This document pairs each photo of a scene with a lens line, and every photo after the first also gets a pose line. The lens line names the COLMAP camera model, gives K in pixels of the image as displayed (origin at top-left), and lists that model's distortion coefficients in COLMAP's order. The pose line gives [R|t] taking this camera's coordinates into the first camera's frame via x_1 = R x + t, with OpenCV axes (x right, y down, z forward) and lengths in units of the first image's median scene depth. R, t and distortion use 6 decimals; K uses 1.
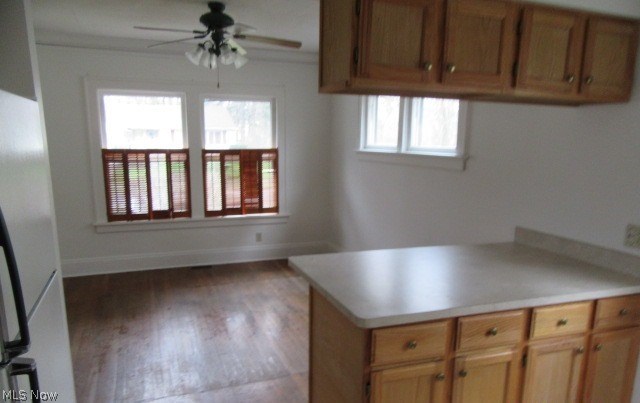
lens RADIAL K [[493.8, 0, 325.7], [0, 493.8, 234.7], [0, 0, 1]] dist [0.026785, 0.003321]
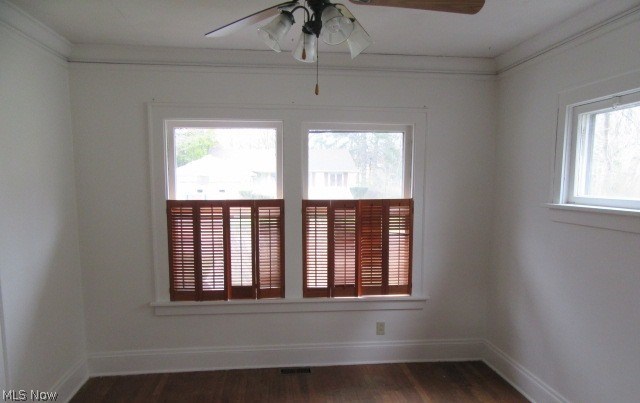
lens RADIAL K [[500.4, 0, 320.8], [0, 500.4, 200.8], [0, 0, 1]] dist [-0.036093, 0.000959]
pose [[0.969282, 0.007217, -0.245846, -0.053624], [-0.044150, 0.988439, -0.145051, -0.071336], [0.241957, 0.151450, 0.958394, 0.334464]]
